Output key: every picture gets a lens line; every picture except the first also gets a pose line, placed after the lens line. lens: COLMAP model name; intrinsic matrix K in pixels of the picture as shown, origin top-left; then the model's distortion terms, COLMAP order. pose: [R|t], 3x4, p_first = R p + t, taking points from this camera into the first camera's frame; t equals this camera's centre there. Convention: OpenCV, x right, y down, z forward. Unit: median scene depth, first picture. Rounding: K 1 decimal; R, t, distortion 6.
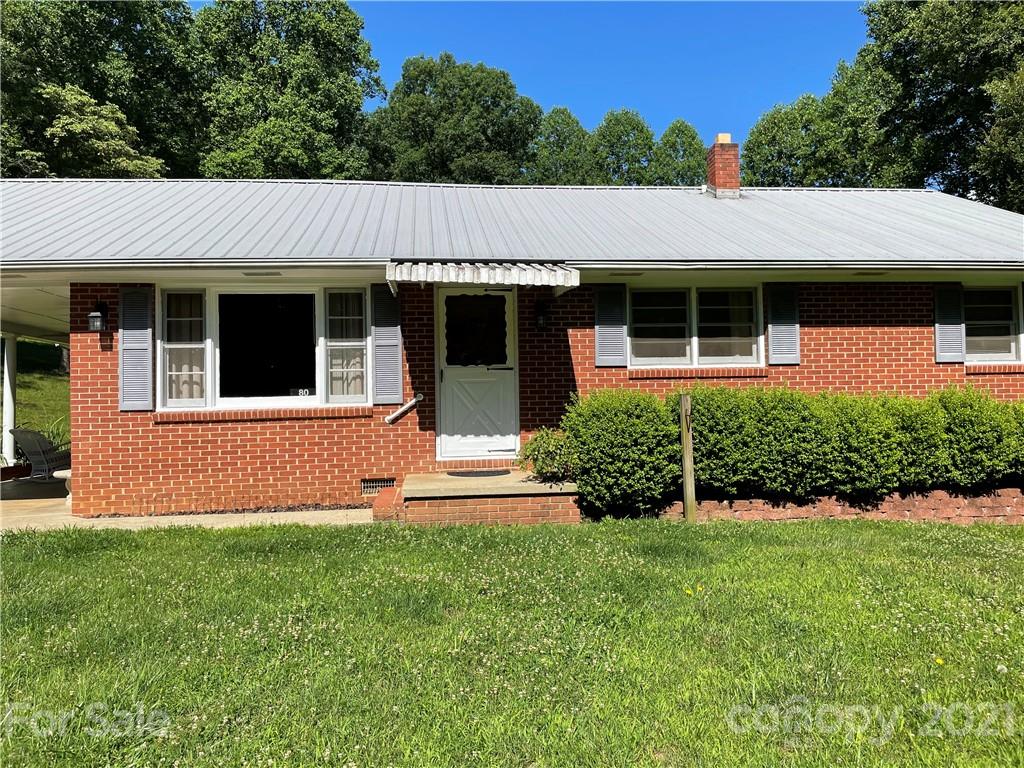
lens RADIAL K [[789.3, 0, 510.0], [0, 789.3, 381.0], [0, 0, 1]] dist [0.078092, -0.096449]
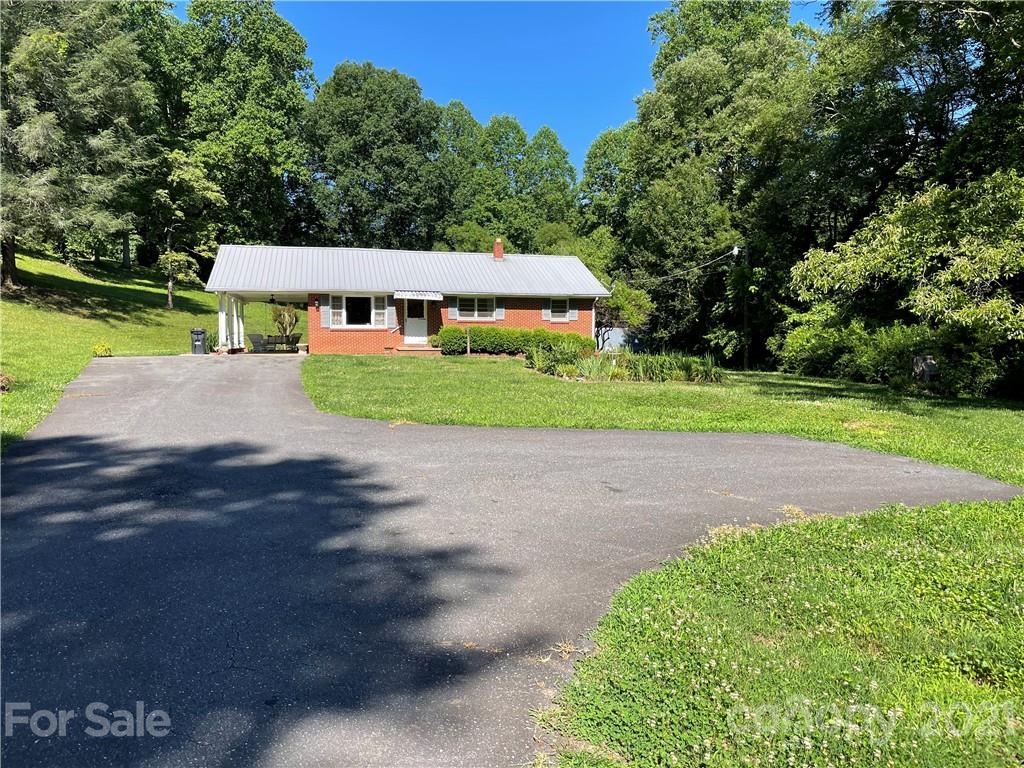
lens RADIAL K [[789.3, 0, 519.8], [0, 789.3, 384.9], [0, 0, 1]] dist [0.078092, -0.096449]
pose [[0.990147, 0.015360, 0.139188, -0.068730], [-0.026925, 0.996302, 0.081589, -0.022033], [-0.137421, -0.084532, 0.986899, -2.690857]]
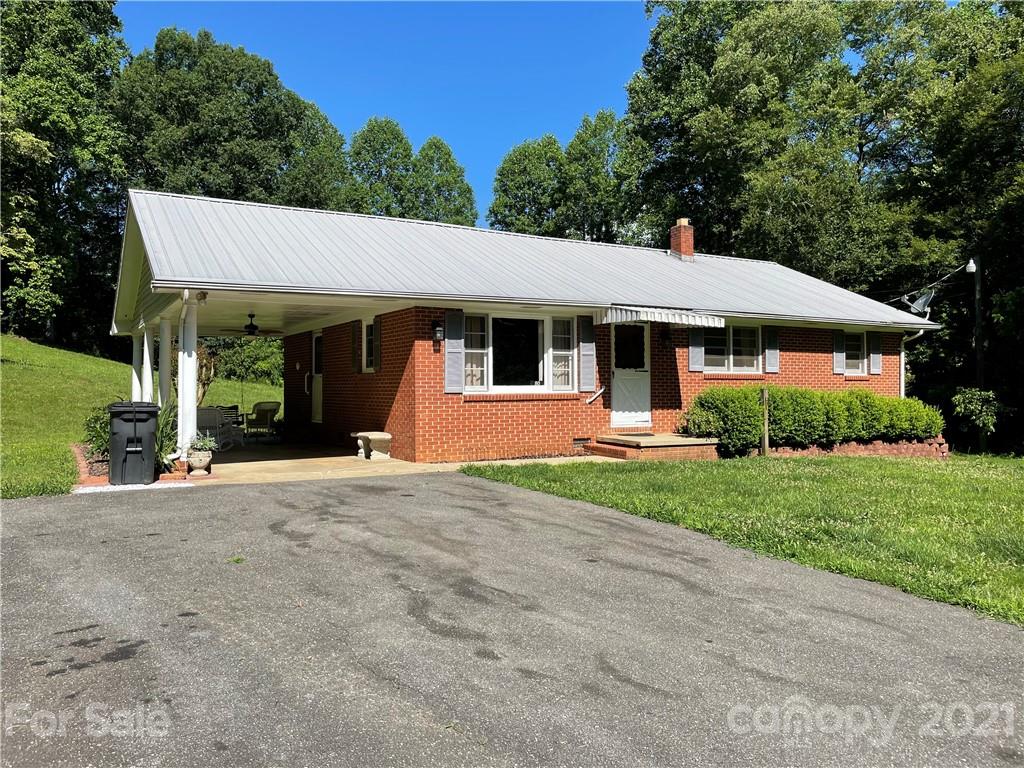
lens RADIAL K [[789.3, 0, 520.3], [0, 789.3, 382.0], [0, 0, 1]] dist [0.078092, -0.096449]
pose [[0.914333, 0.021091, 0.404414, -0.895050], [-0.025398, 0.999663, 0.005287, 0.004608], [-0.404166, -0.015105, 0.914561, -0.386170]]
